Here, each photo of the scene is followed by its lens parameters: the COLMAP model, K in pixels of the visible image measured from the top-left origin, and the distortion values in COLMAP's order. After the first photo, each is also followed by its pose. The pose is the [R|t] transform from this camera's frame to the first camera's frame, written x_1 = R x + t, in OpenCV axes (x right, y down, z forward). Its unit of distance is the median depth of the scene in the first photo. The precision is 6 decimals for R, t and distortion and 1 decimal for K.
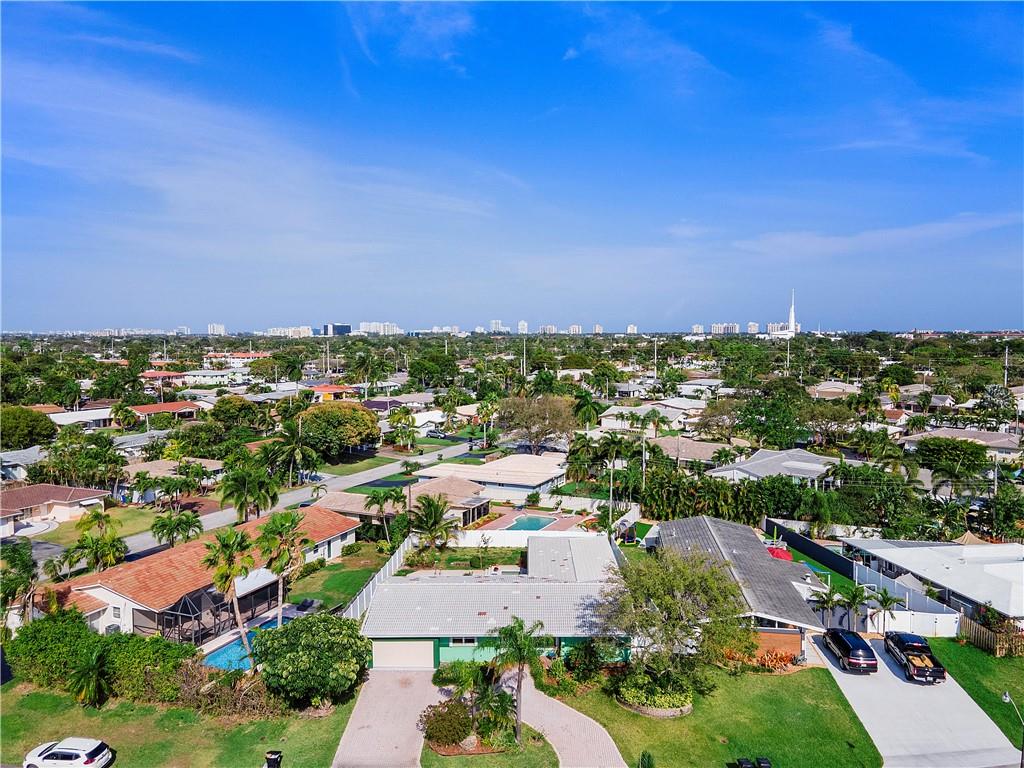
lens RADIAL K [[759.0, 0, 494.4], [0, 759.0, 355.1], [0, 0, 1]] dist [0.019471, 0.027244]
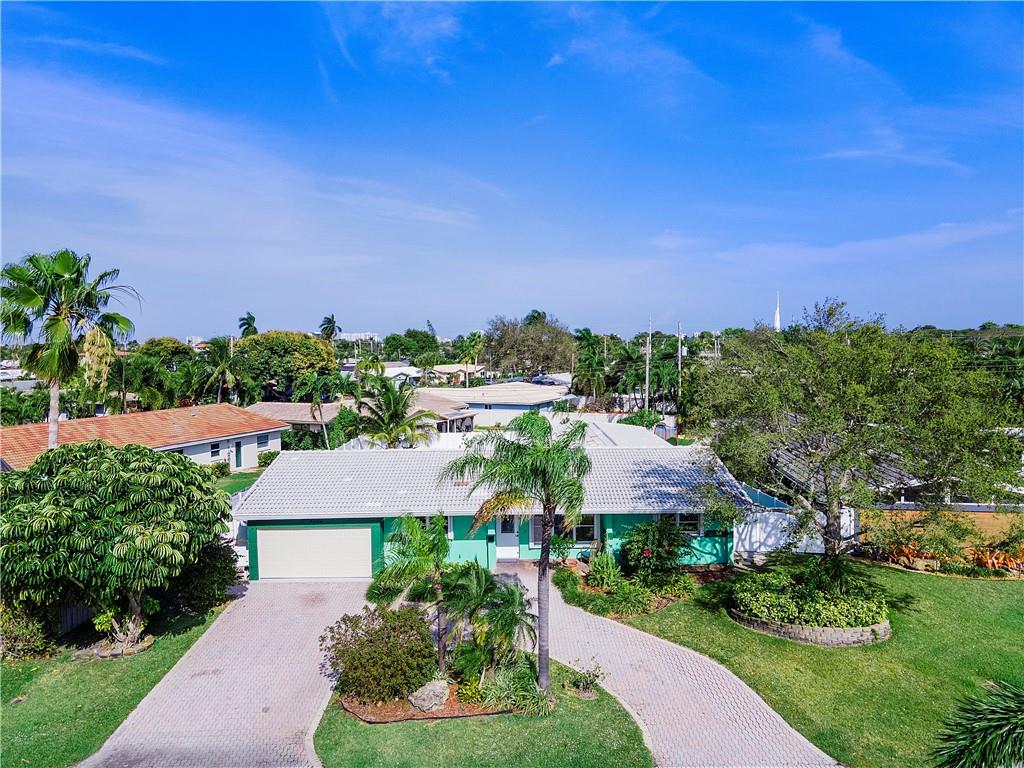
lens RADIAL K [[759.0, 0, 503.0], [0, 759.0, 386.1], [0, 0, 1]] dist [0.019471, 0.027244]
pose [[0.999433, 0.001657, 0.033628, -0.002265], [-0.002338, 0.999793, 0.020213, 0.111814], [-0.033587, -0.020280, 0.999230, 0.196365]]
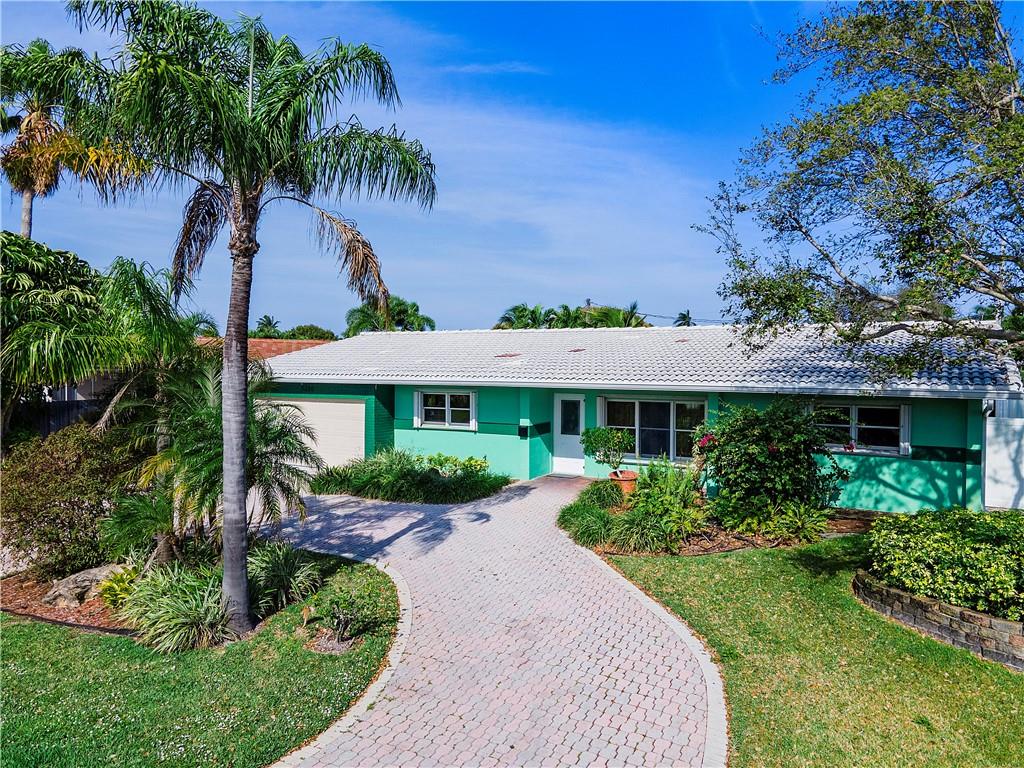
lens RADIAL K [[759.0, 0, 509.8], [0, 759.0, 380.3], [0, 0, 1]] dist [0.019471, 0.027244]
pose [[0.889390, 0.036440, -0.455694, 0.065283], [-0.044491, 0.998986, -0.006949, 0.154115], [0.454979, 0.026455, 0.890109, 0.296313]]
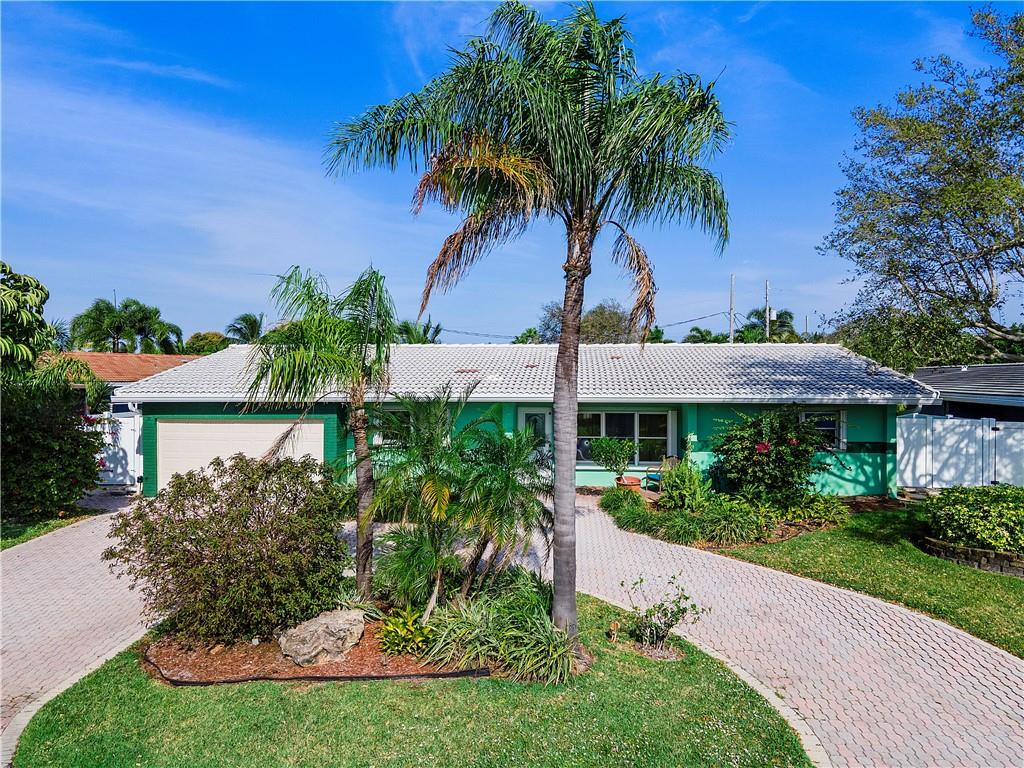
lens RADIAL K [[759.0, 0, 498.7], [0, 759.0, 390.0], [0, 0, 1]] dist [0.019471, 0.027244]
pose [[0.998310, 0.016618, -0.055680, 0.008608], [-0.017621, 0.999690, -0.017571, 0.154446], [0.055371, 0.018522, 0.998294, 0.276408]]
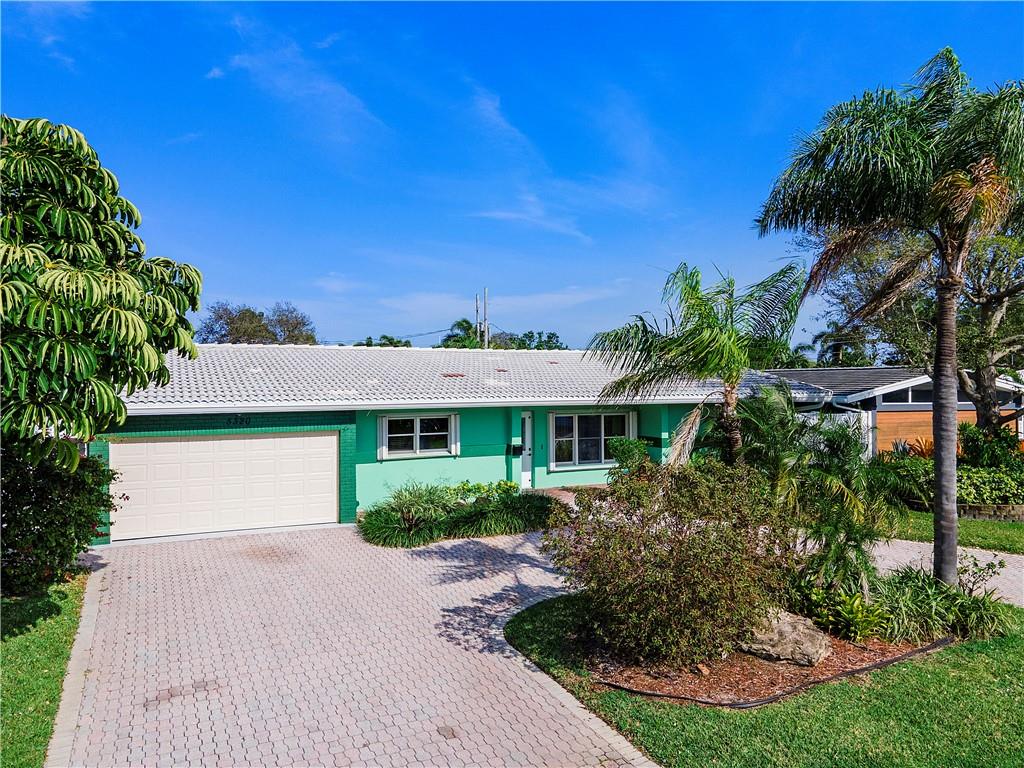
lens RADIAL K [[759.0, 0, 519.9], [0, 759.0, 405.1], [0, 0, 1]] dist [0.019471, 0.027244]
pose [[0.880851, 0.001100, 0.473392, -0.067188], [0.006568, 0.999873, -0.014545, 0.156165], [-0.473348, 0.015921, 0.880732, 0.296489]]
